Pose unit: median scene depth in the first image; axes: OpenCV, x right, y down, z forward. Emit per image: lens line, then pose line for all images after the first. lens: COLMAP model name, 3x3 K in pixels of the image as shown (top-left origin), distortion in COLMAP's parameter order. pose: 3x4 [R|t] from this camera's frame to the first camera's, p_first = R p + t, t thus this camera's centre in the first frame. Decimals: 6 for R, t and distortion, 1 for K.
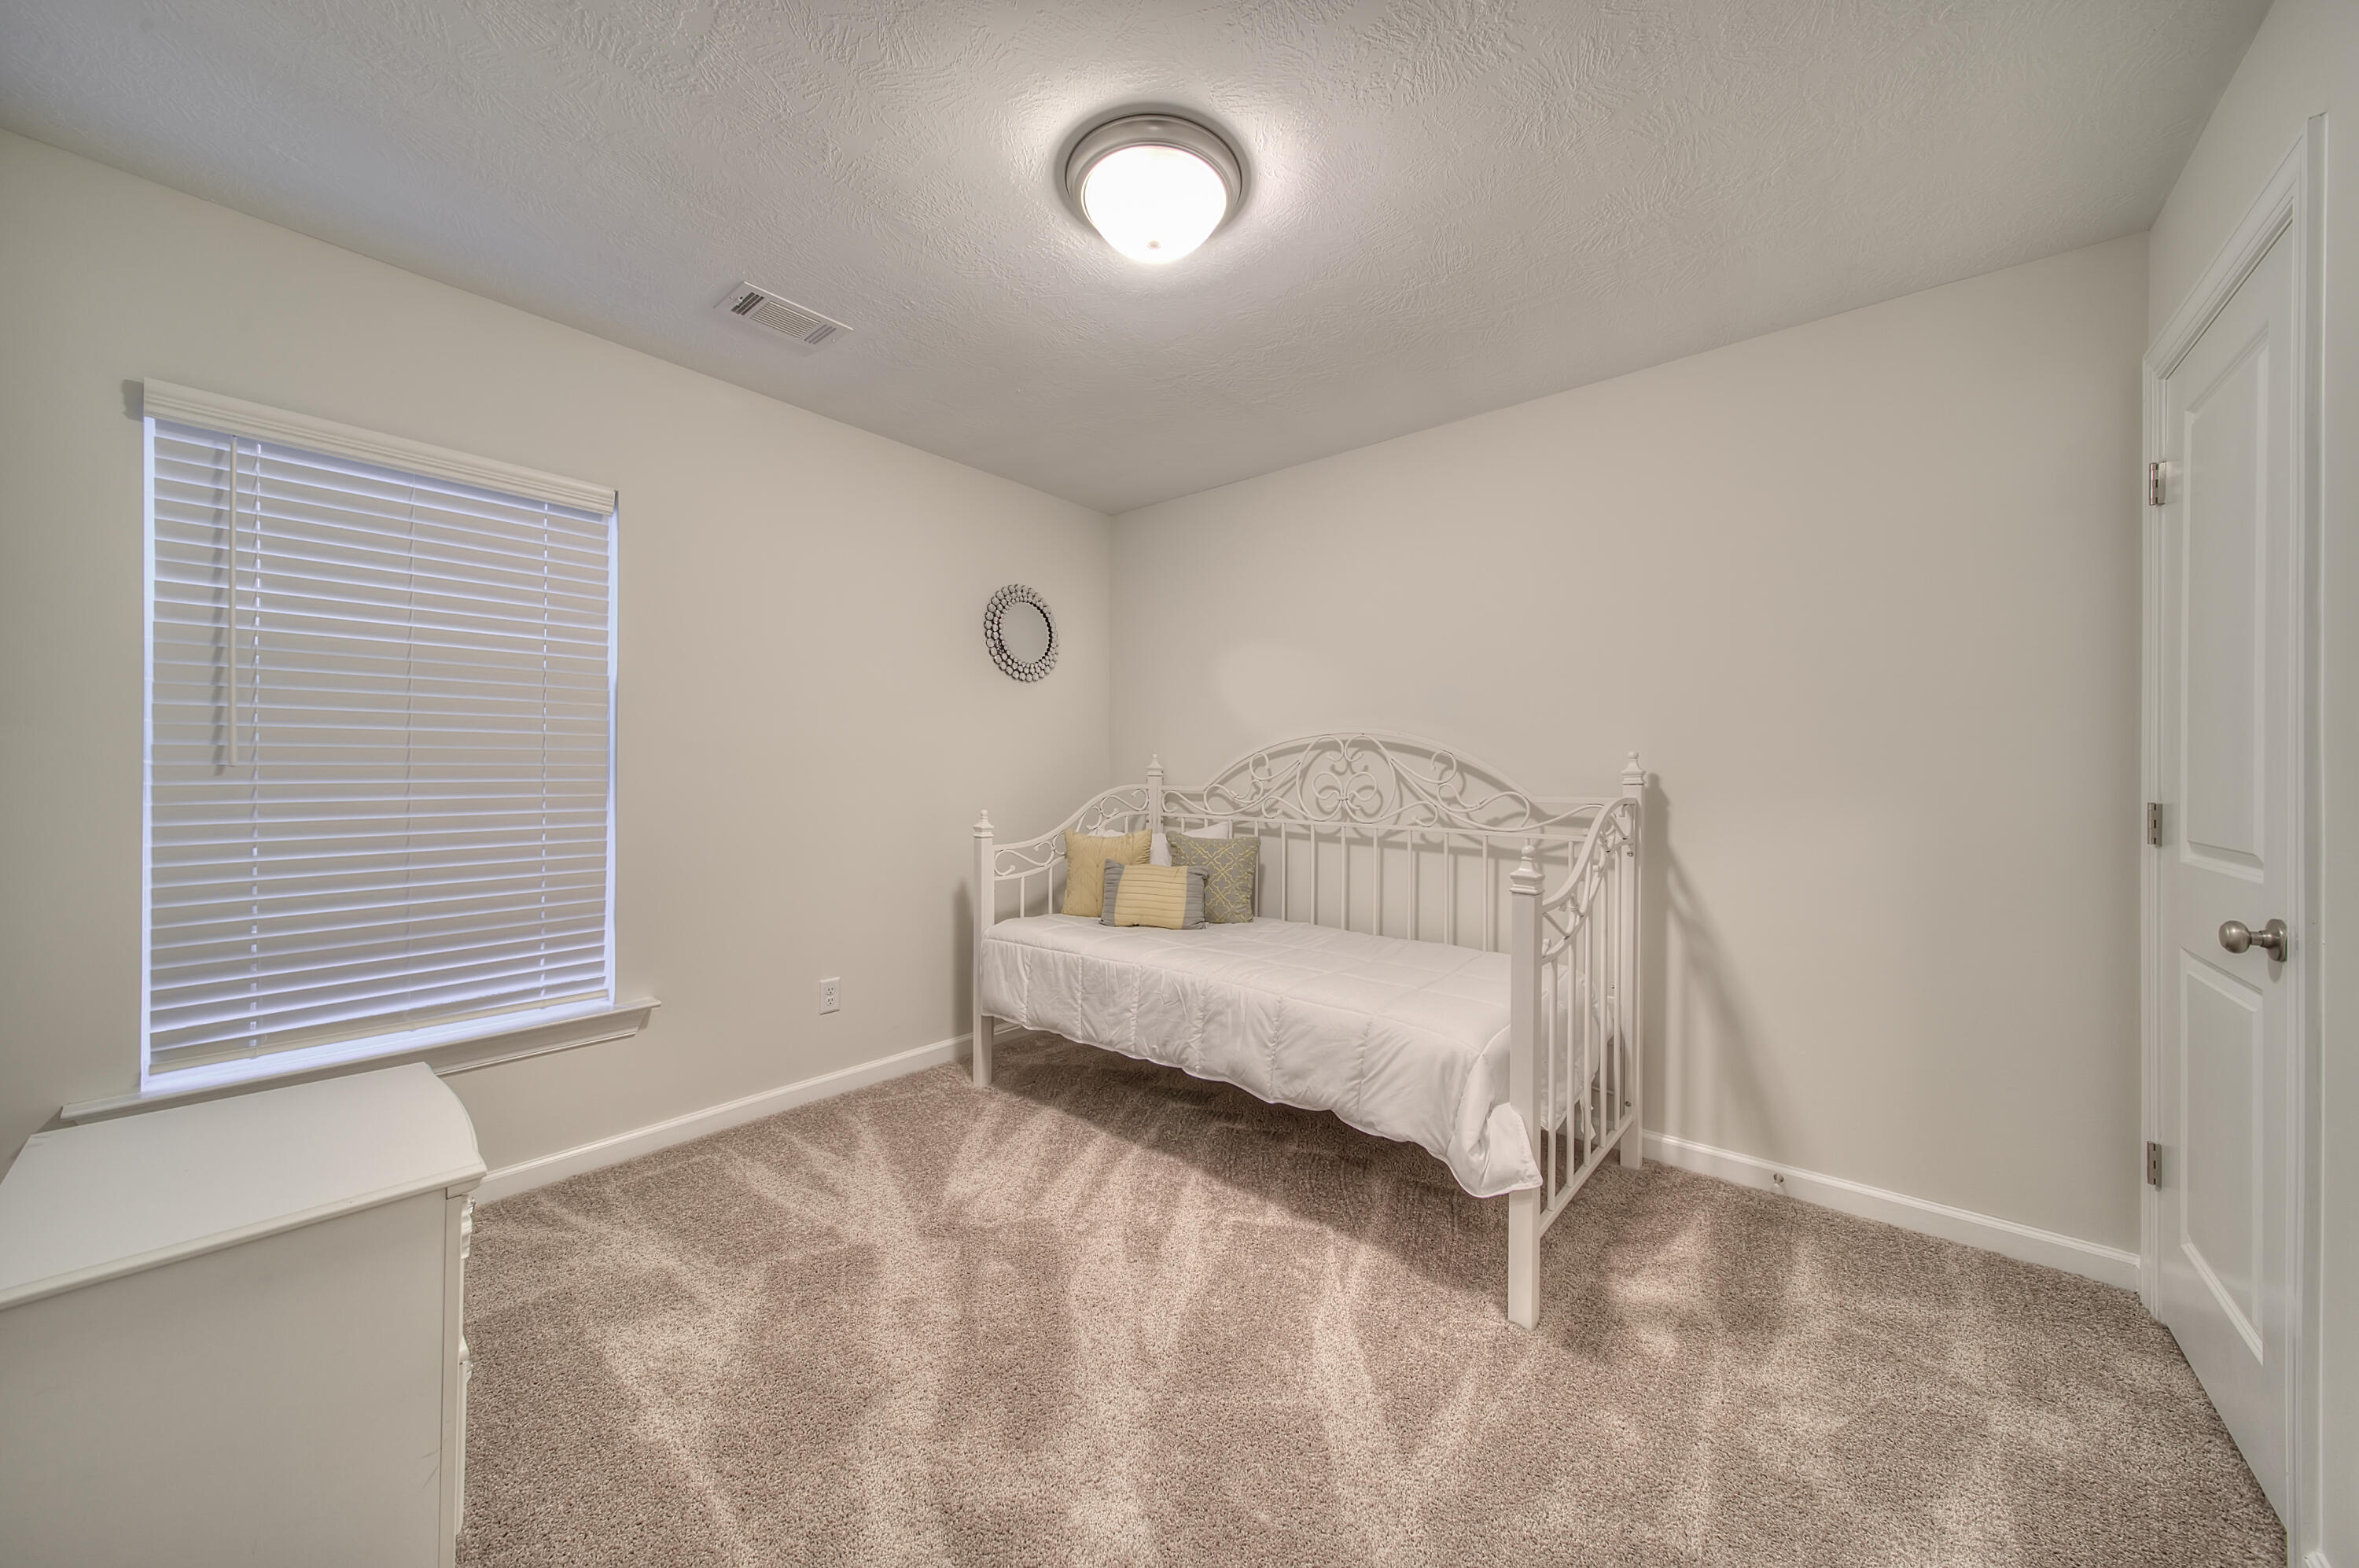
lens RADIAL K [[825.4, 0, 1175.6], [0, 825.4, 776.4], [0, 0, 1]] dist [-0.000125, 0.000083]
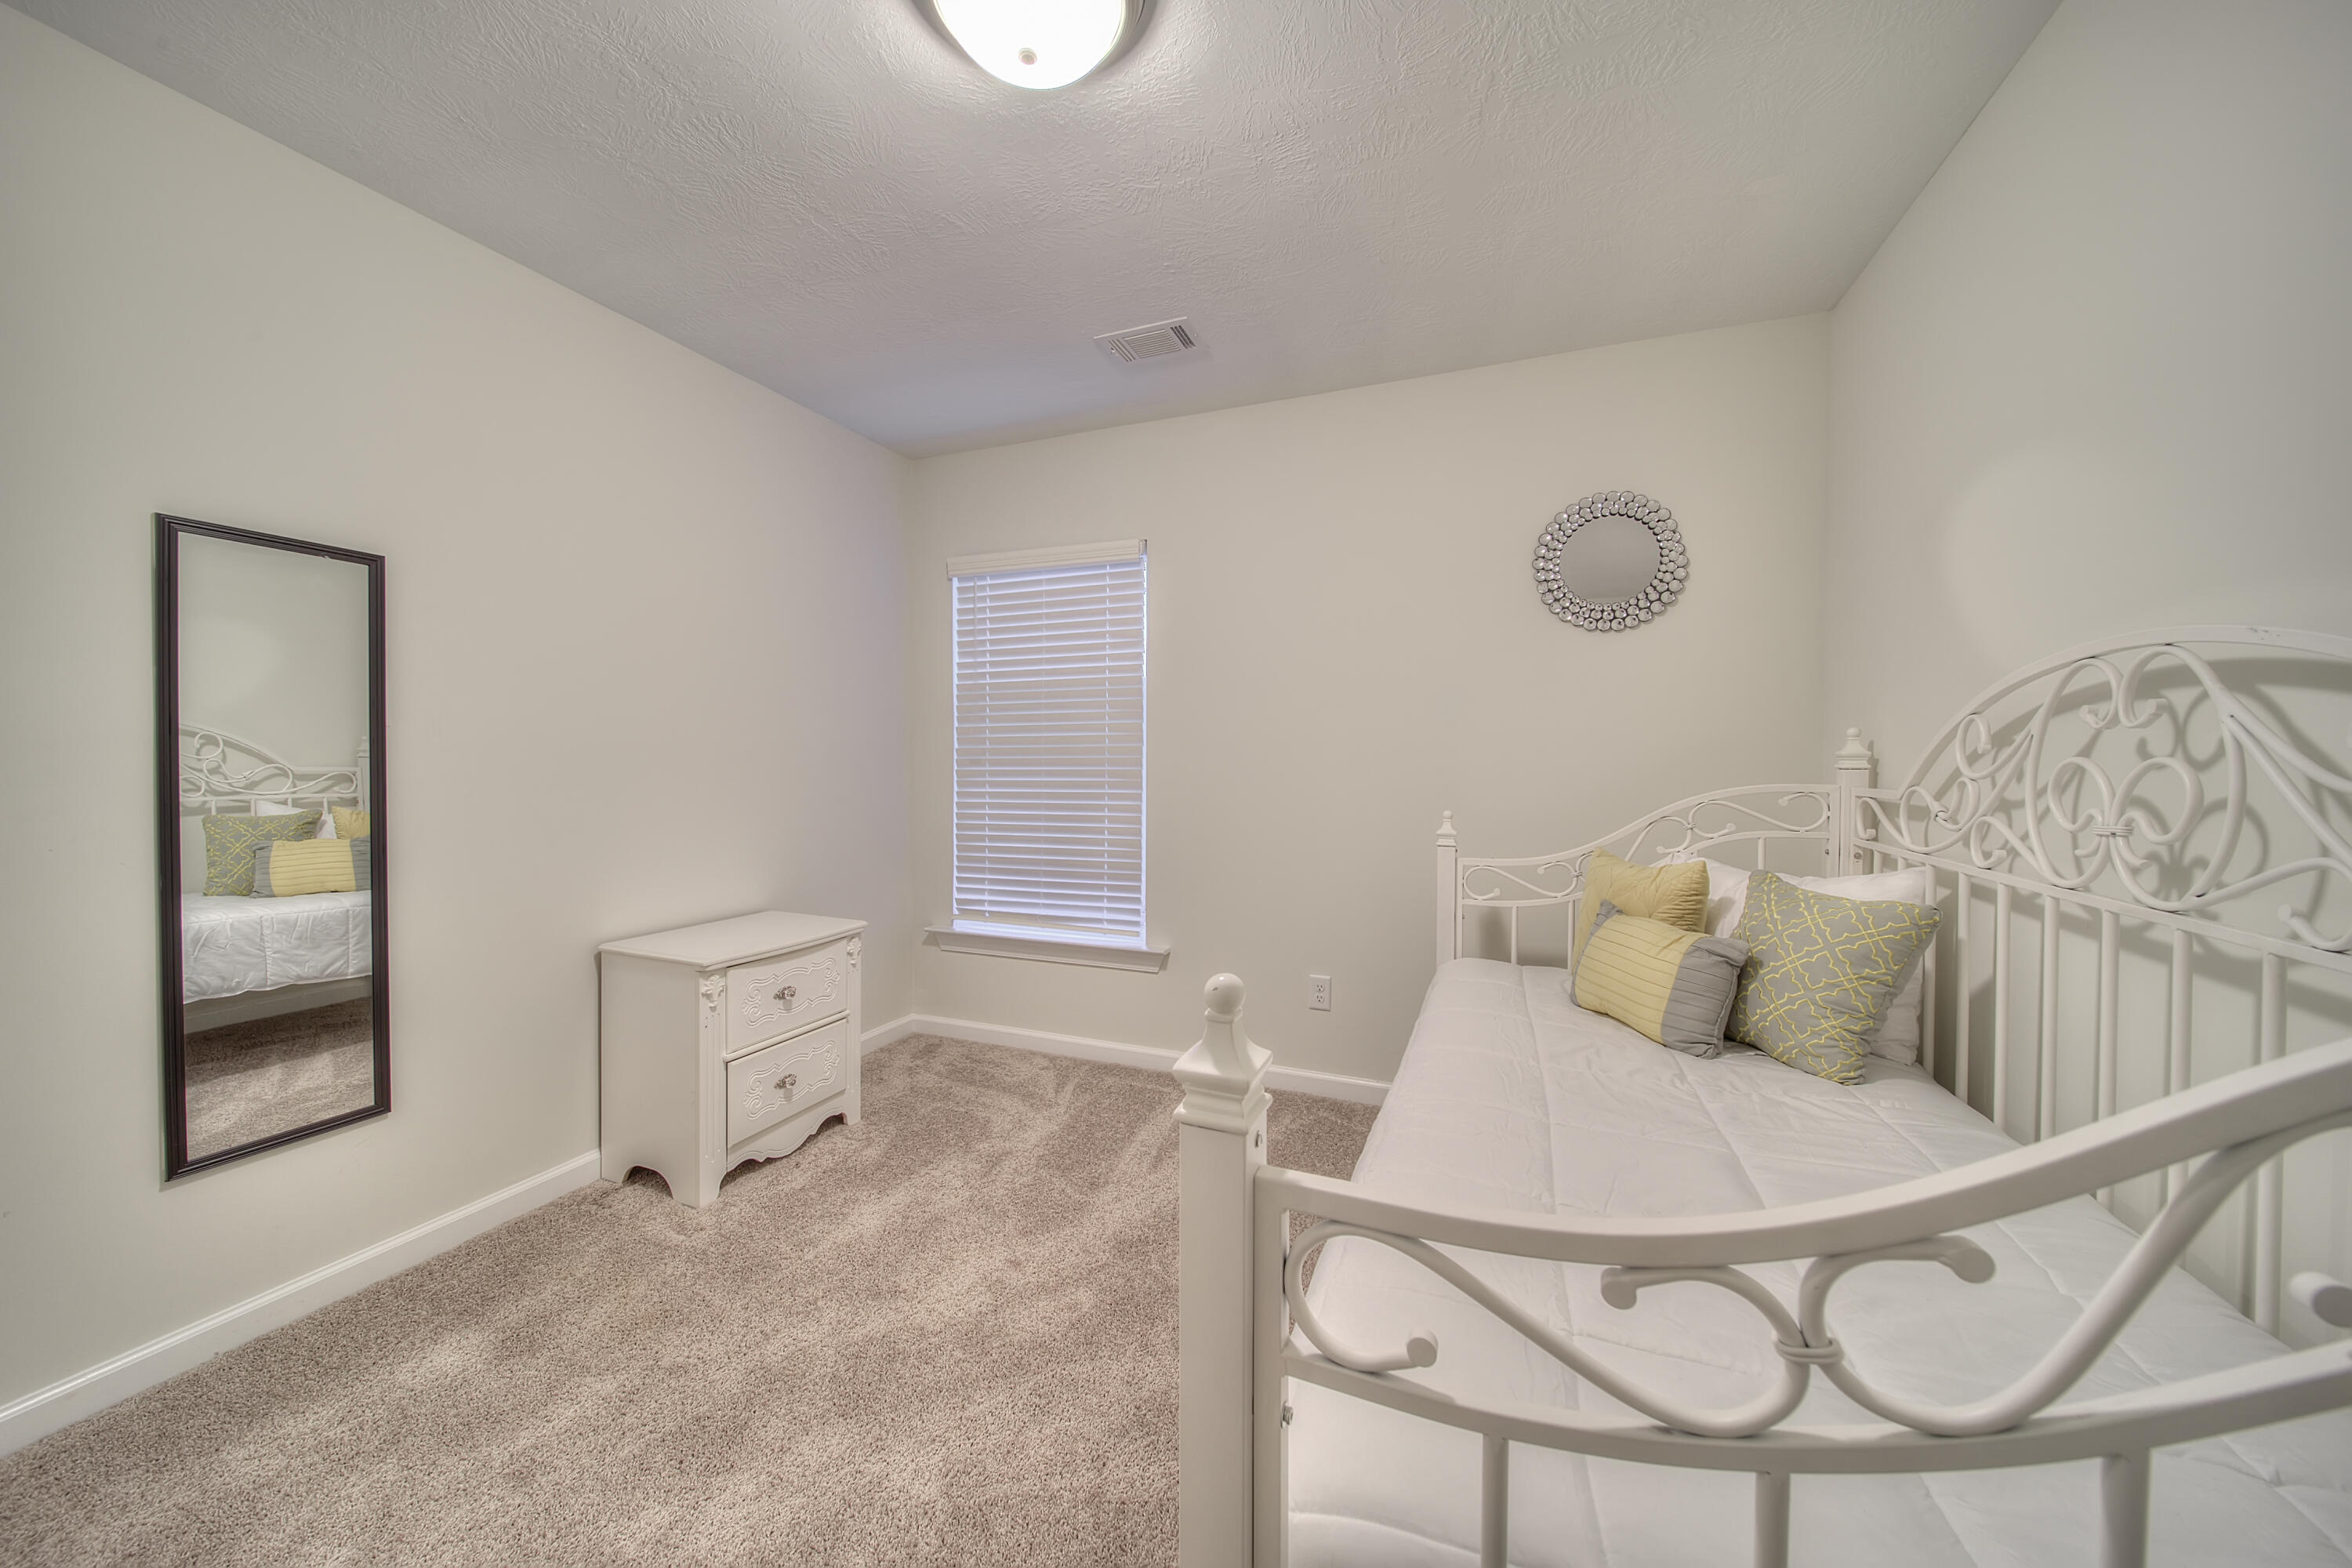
lens RADIAL K [[822.9, 0, 1172.1], [0, 822.9, 776.4], [0, 0, 1]] dist [-0.000125, 0.000083]
pose [[0.301368, 0.009264, -0.953463, 0.551631], [-0.011106, 0.999919, 0.006205, 0.008938], [0.953443, 0.008719, 0.301446, 0.672314]]
